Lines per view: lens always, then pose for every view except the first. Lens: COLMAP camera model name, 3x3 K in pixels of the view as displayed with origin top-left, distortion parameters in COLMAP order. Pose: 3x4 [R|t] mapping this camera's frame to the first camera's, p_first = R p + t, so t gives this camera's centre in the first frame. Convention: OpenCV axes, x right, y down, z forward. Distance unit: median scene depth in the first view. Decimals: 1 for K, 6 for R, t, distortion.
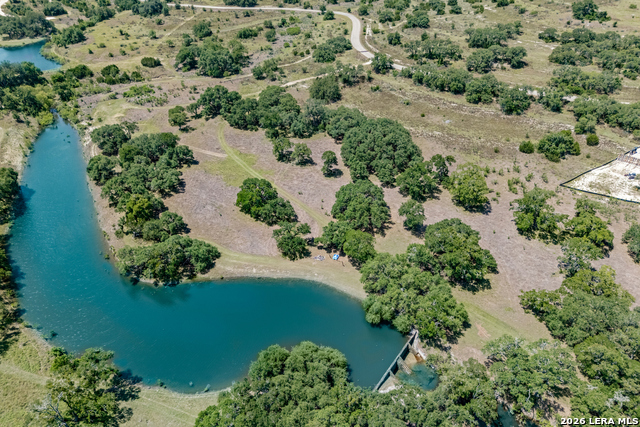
lens RADIAL K [[478.4, 0, 324.2], [0, 478.4, 209.2], [0, 0, 1]] dist [0.048001, -0.030444]
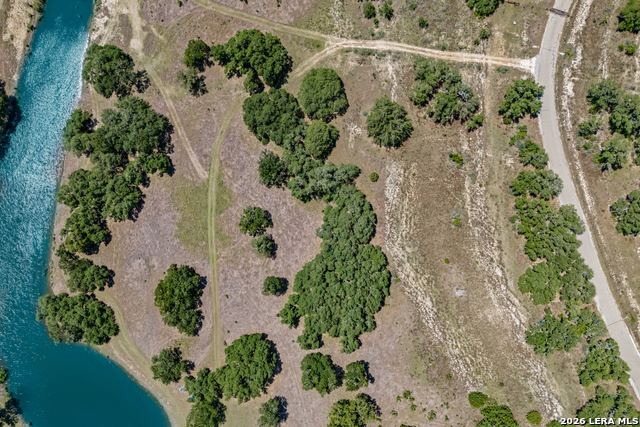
lens RADIAL K [[478.4, 0, 321.7], [0, 478.4, 213.2], [0, 0, 1]] dist [0.048001, -0.030444]
pose [[0.797734, 0.602479, -0.025294, 0.025509], [-0.321003, 0.459796, 0.827976, -0.902028], [0.510468, -0.652385, 0.560193, 0.600379]]
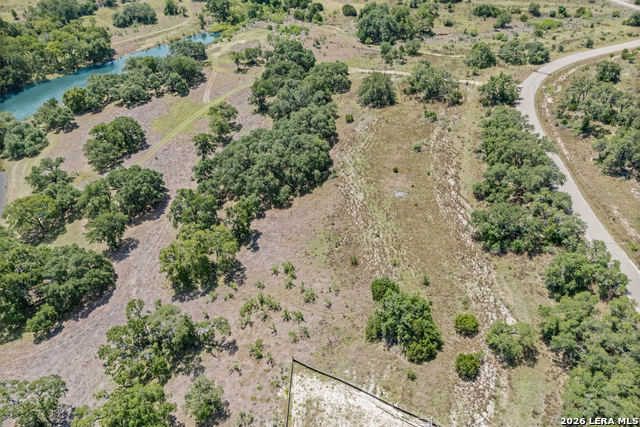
lens RADIAL K [[478.4, 0, 321.0], [0, 478.4, 211.1], [0, 0, 1]] dist [0.048001, -0.030444]
pose [[0.515548, 0.526935, -0.675684, 0.709991], [-0.475885, 0.831840, 0.285614, -0.326962], [0.712562, 0.174300, 0.679614, 0.565052]]
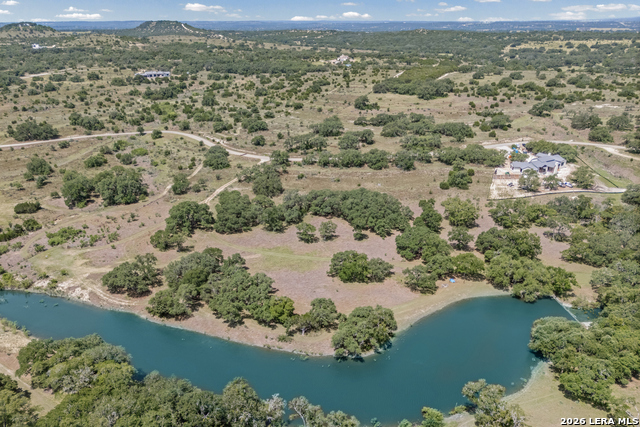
lens RADIAL K [[478.4, 0, 325.5], [0, 478.4, 215.8], [0, 0, 1]] dist [0.048001, -0.030444]
pose [[0.757310, -0.239280, 0.607640, -0.723026], [0.361339, 0.928581, -0.084680, -0.053991], [-0.543981, 0.283693, 0.789685, 0.103845]]
